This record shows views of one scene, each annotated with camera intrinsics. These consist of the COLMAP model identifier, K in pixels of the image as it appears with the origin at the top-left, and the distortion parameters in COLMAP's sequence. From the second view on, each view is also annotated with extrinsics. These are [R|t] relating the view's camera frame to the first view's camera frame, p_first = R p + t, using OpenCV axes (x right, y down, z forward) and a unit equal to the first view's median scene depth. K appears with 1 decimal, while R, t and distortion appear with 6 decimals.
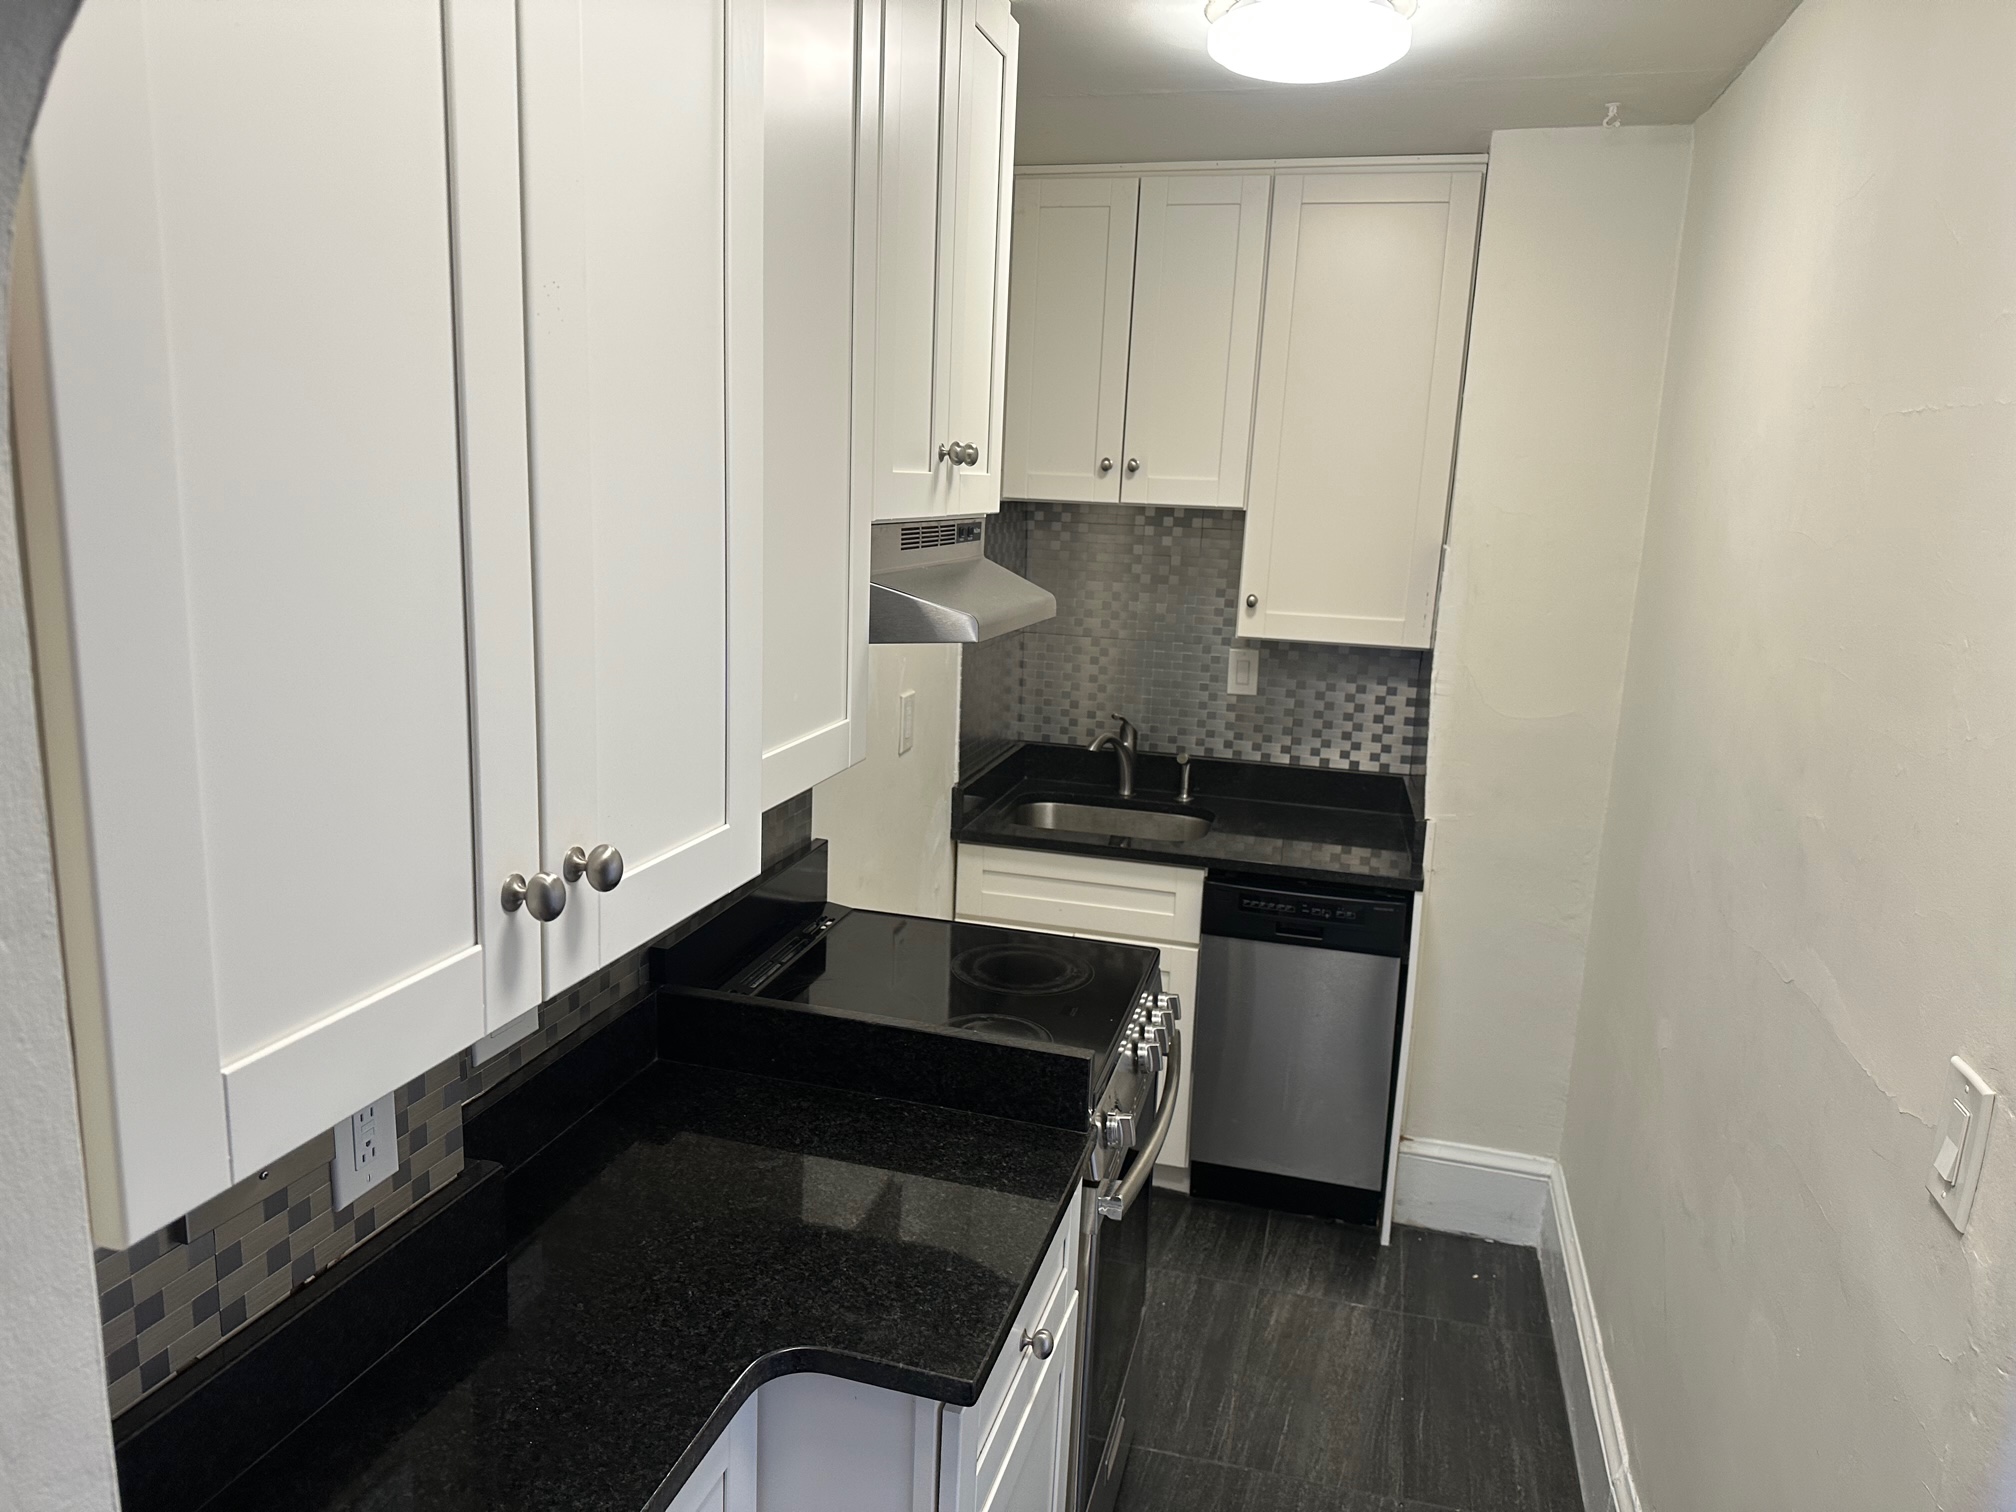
lens RADIAL K [[1357.4, 0, 1002.2], [0, 1357.4, 783.2], [0, 0, 1]] dist [0.204848, -0.157103]
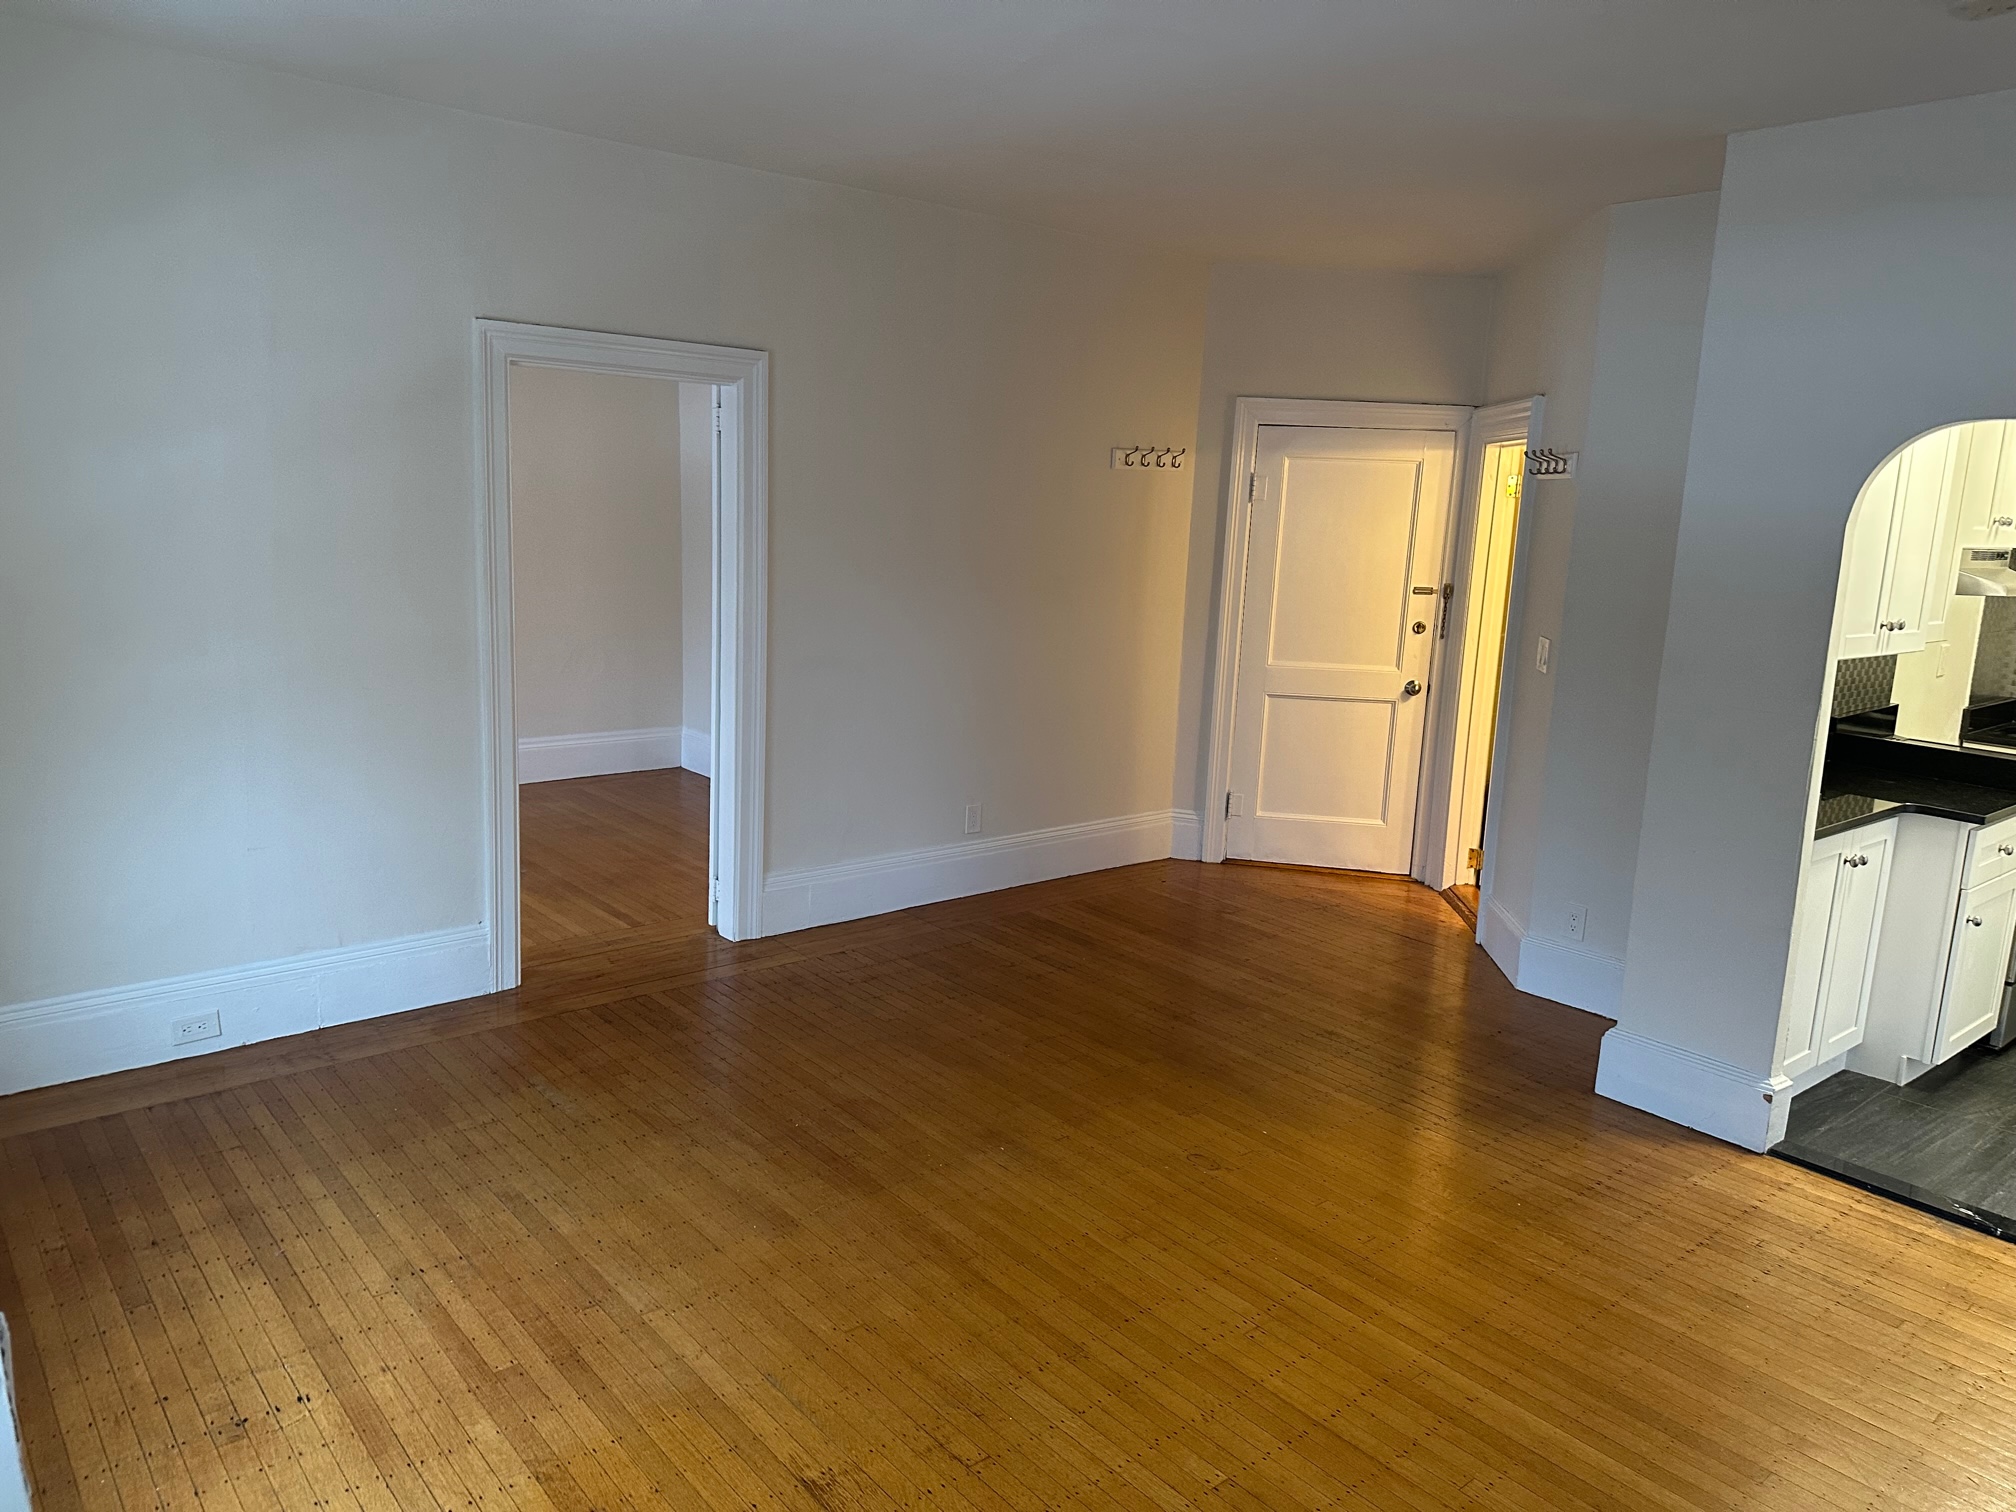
lens RADIAL K [[1403.1, 0, 1010.4], [0, 1403.1, 739.0], [0, 0, 1]] dist [0.146978, -0.176107]
pose [[0.829092, 0.094069, -0.551142, -0.022554], [-0.135551, 0.990155, -0.034911, 0.241970], [0.542432, 0.103652, 0.833681, -1.057877]]
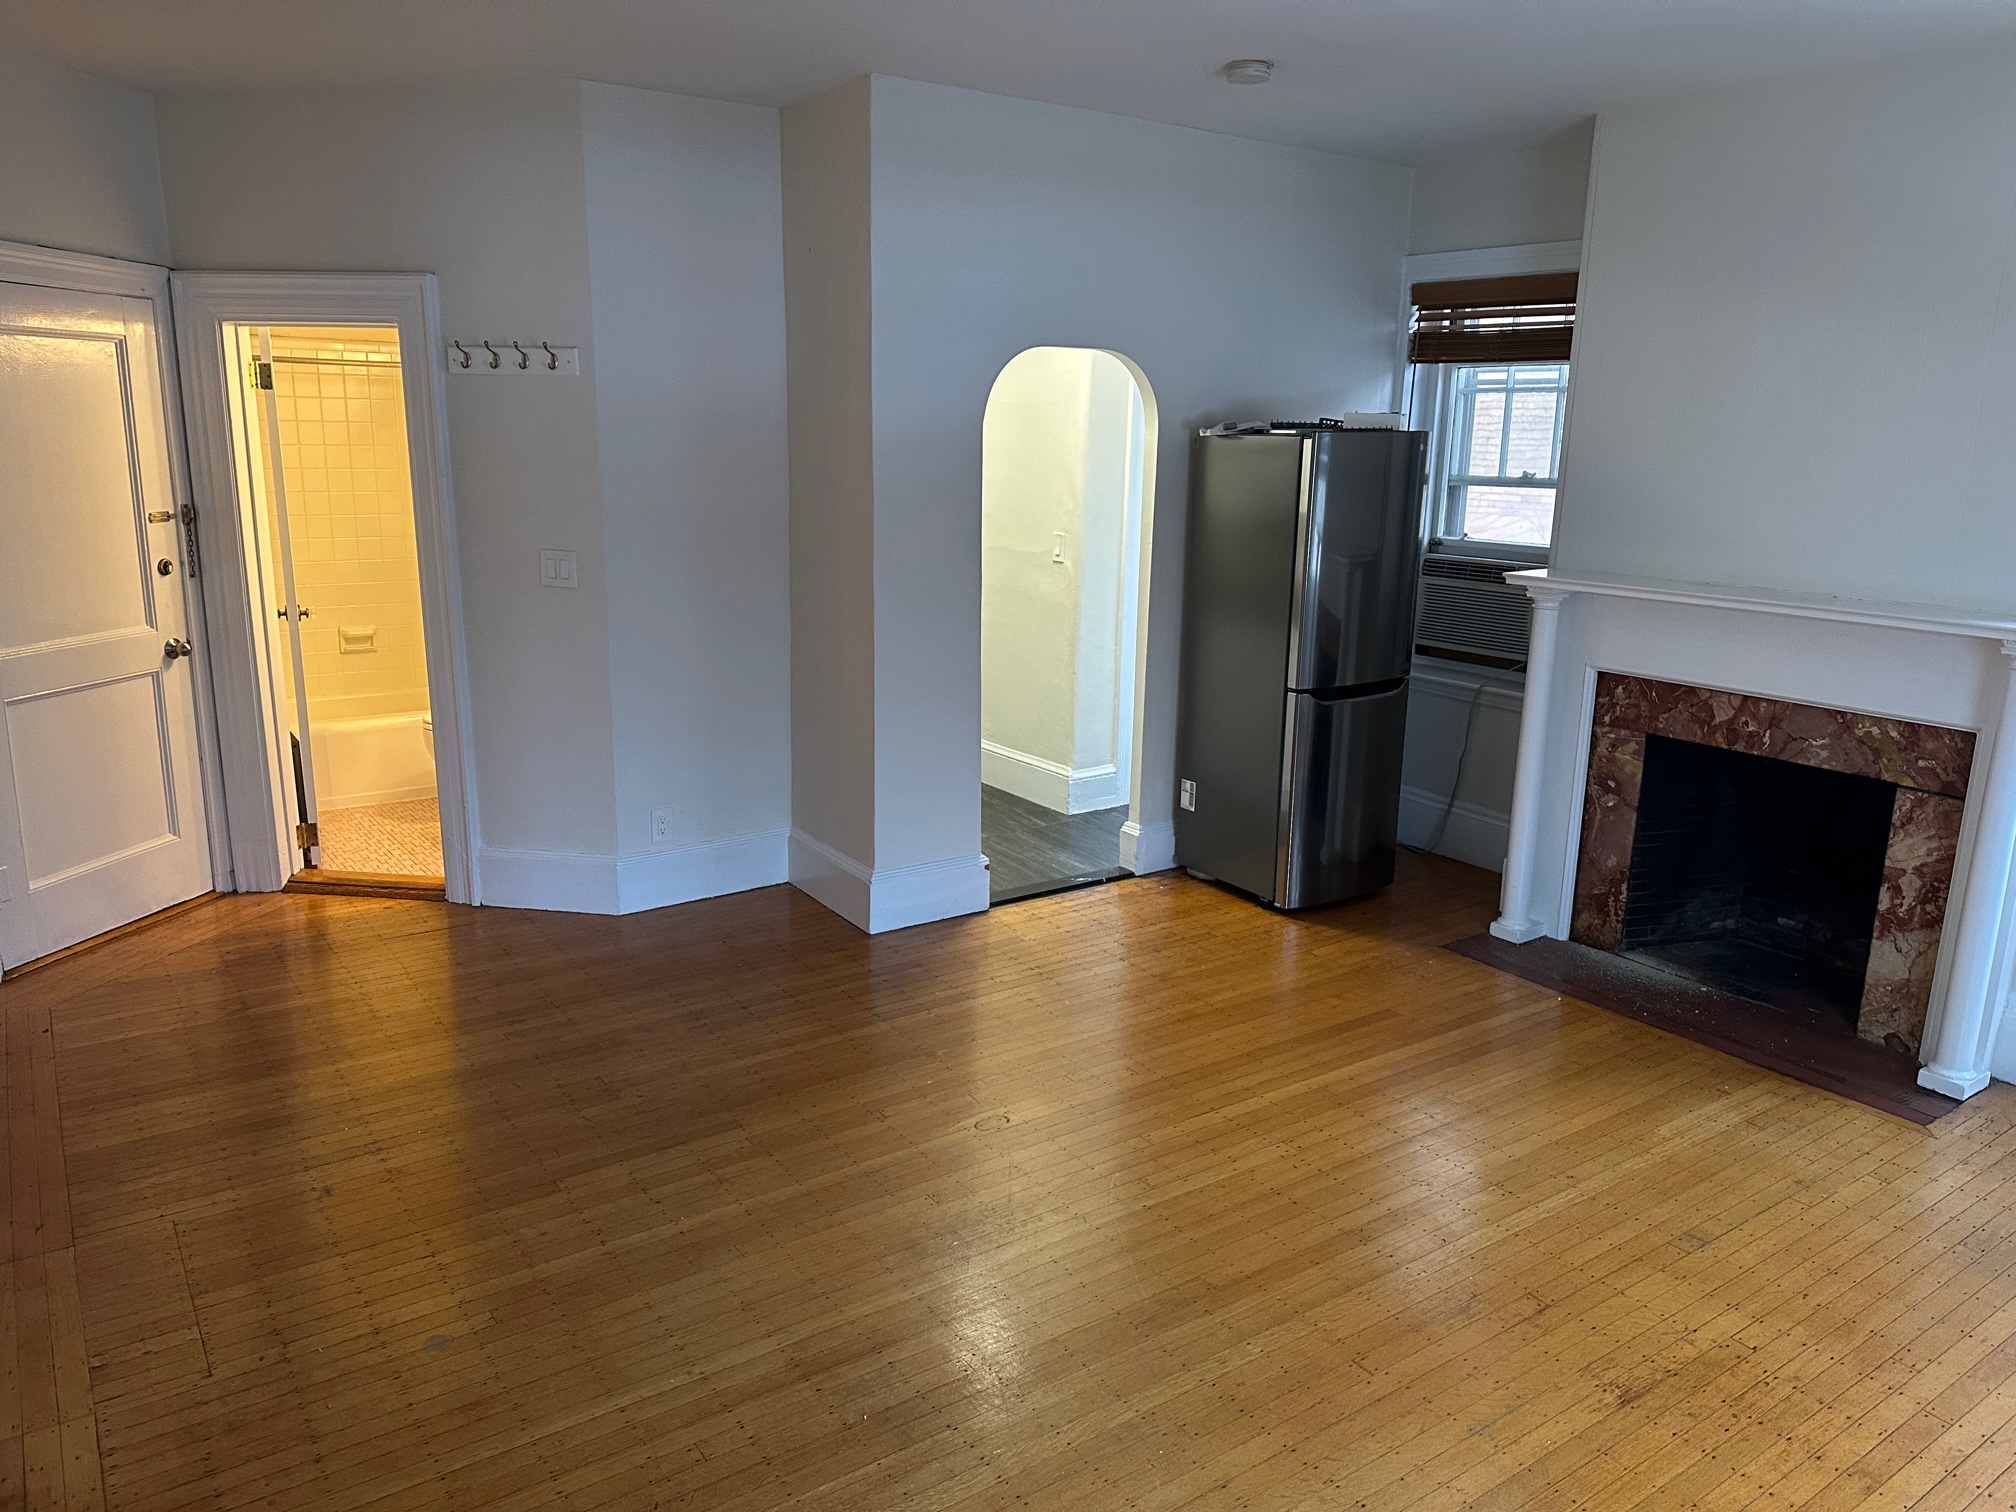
lens RADIAL K [[1411.6, 0, 998.0], [0, 1411.6, 741.8], [0, 0, 1]] dist [0.121145, -0.184817]
pose [[0.637272, -0.194089, 0.745798, -1.169616], [0.178447, 0.978627, 0.102201, 0.127755], [-0.749694, 0.067956, 0.658286, -0.745842]]
